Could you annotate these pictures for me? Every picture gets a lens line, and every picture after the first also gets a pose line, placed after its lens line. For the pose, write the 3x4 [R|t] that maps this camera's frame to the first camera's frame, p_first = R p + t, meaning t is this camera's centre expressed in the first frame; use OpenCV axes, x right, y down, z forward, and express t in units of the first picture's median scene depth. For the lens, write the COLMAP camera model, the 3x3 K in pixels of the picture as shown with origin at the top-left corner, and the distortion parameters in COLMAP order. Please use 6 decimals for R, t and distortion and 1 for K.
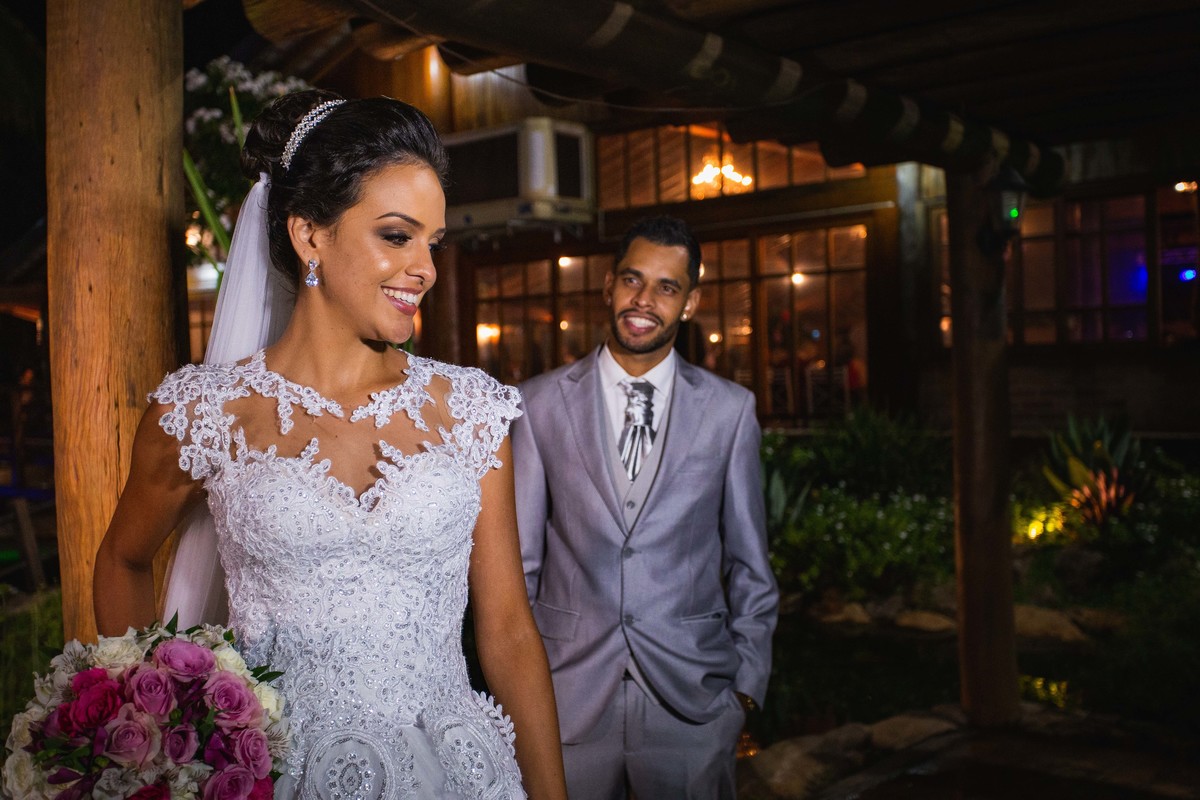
lens RADIAL K [[1331.5, 0, 600.0], [0, 1331.5, 400.0], [0, 0, 1]] dist [0.000639, -0.009436]
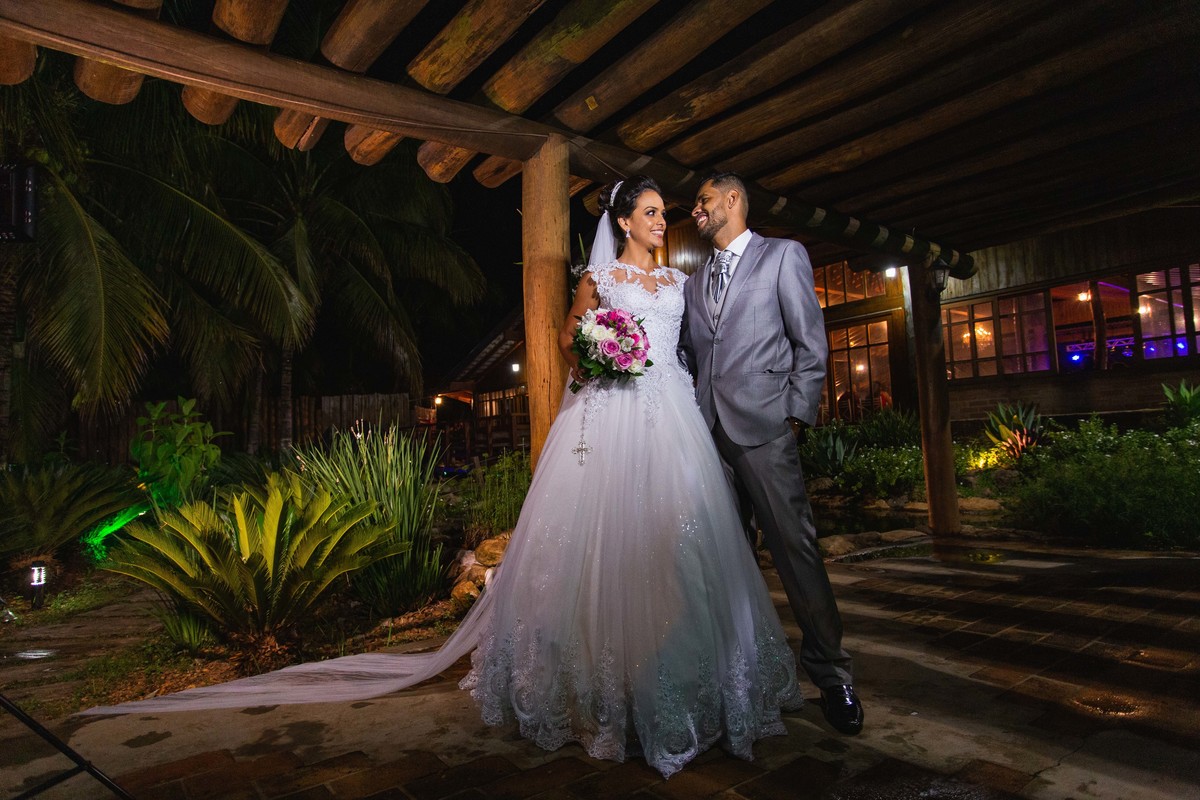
lens RADIAL K [[751.0, 0, 600.0], [0, 751.0, 400.0], [0, 0, 1]] dist [-0.005421, -0.000996]
pose [[0.979112, -0.031381, -0.200886, 0.014317], [0.013395, 0.995827, -0.090276, 0.102600], [0.202881, 0.085699, 0.975446, -0.160917]]
